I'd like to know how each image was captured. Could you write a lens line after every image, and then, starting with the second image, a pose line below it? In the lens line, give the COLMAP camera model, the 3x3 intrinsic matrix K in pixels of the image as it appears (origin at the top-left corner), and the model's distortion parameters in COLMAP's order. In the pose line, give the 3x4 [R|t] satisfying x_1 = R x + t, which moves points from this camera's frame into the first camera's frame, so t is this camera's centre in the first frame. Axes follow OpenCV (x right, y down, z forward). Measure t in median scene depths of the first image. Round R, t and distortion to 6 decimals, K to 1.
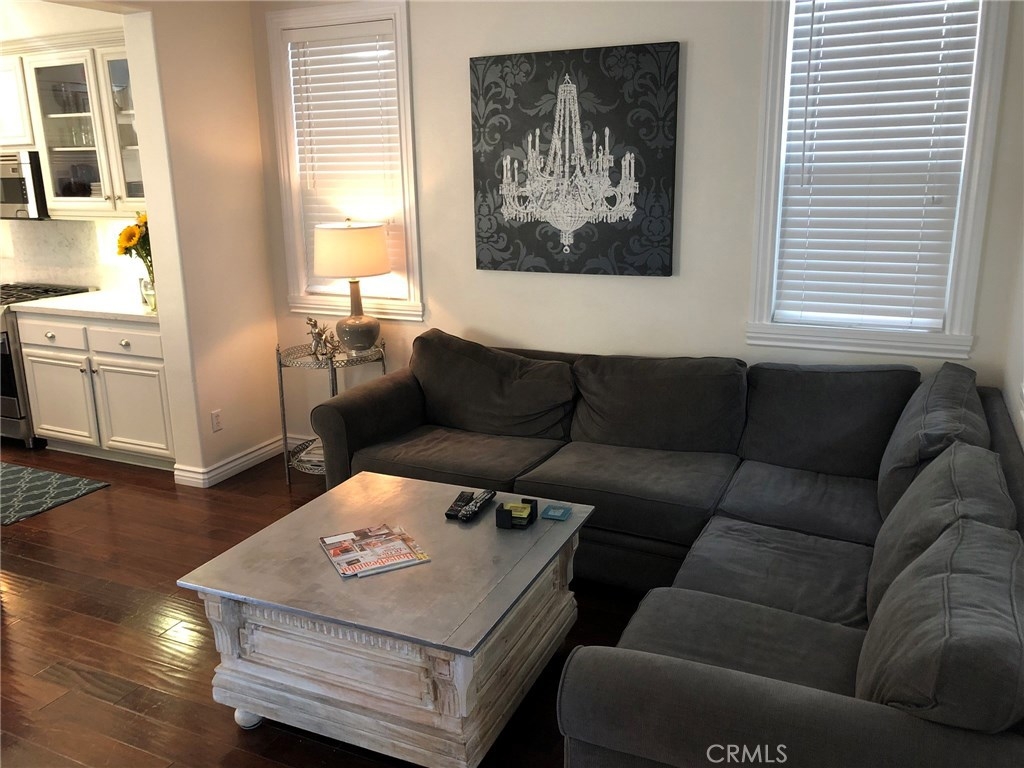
lens RADIAL K [[845.8, 0, 515.9], [0, 845.8, 386.2], [0, 0, 1]] dist [0.029737, -0.040277]
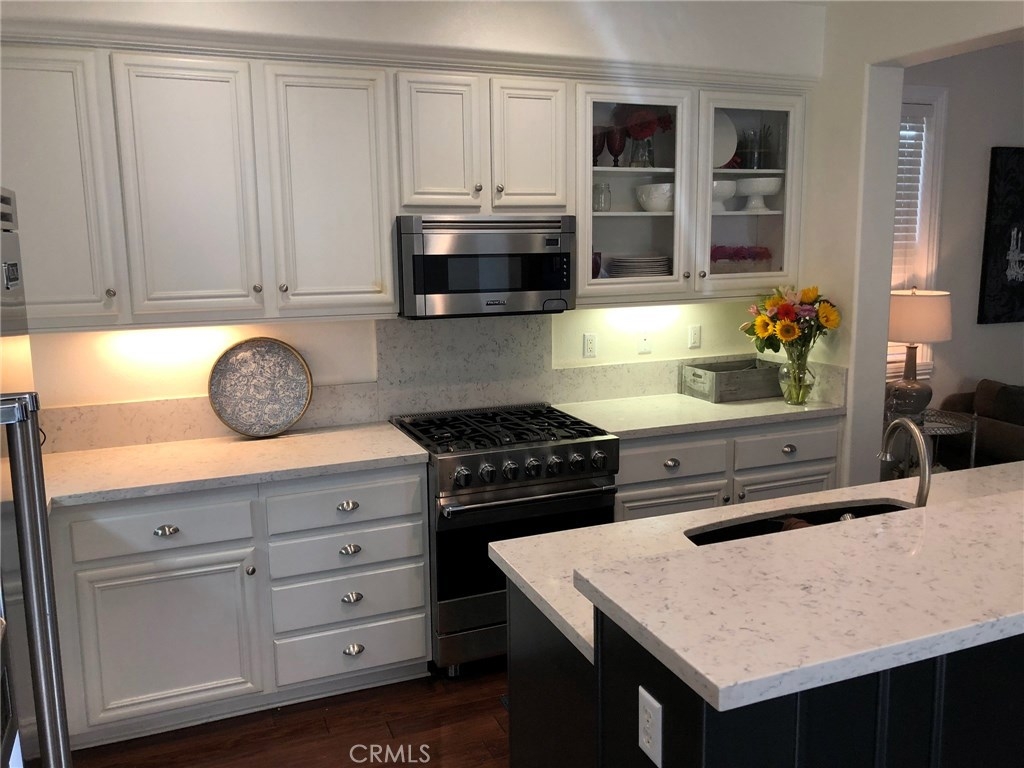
lens RADIAL K [[845.8, 0, 513.8], [0, 845.8, 378.8], [0, 0, 1]] dist [0.029737, -0.040277]
pose [[0.672258, -0.113666, 0.731539, -1.421836], [0.191327, 0.981248, -0.023357, -0.171569], [-0.715166, 0.155665, 0.681400, 0.728903]]
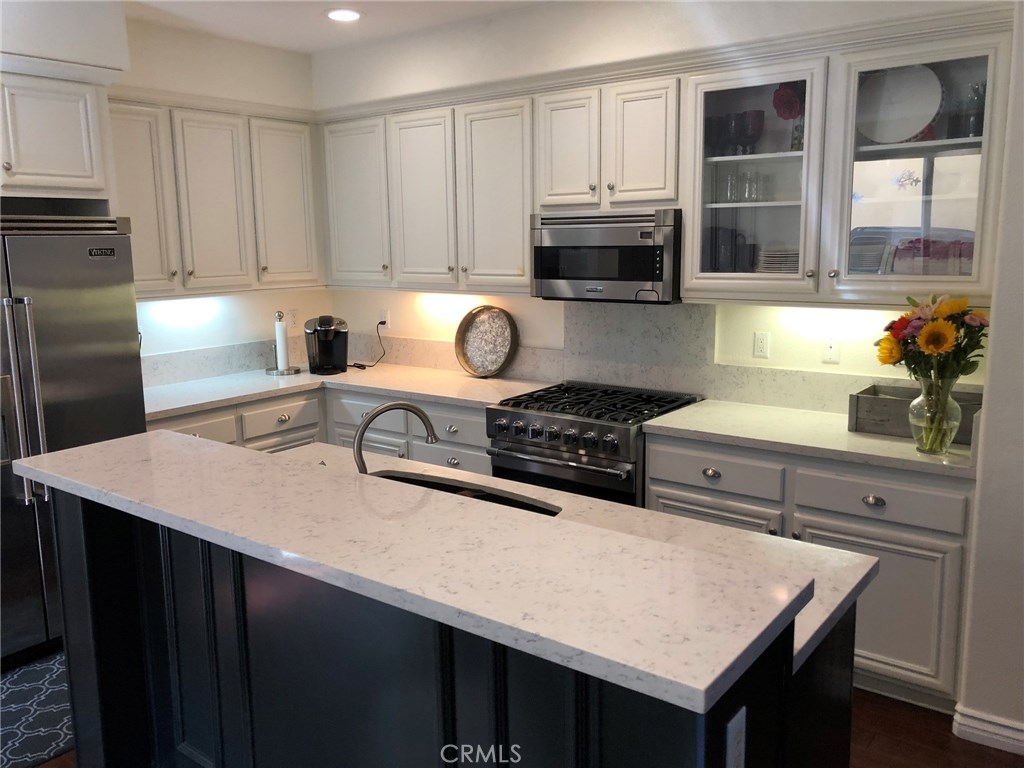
lens RADIAL K [[845.8, 0, 501.6], [0, 845.8, 384.1], [0, 0, 1]] dist [0.029737, -0.040277]
pose [[0.977037, 0.036740, -0.209879, -0.702000], [-0.053300, 0.995848, -0.073798, -0.088081], [0.206296, 0.083290, 0.974938, 0.366711]]
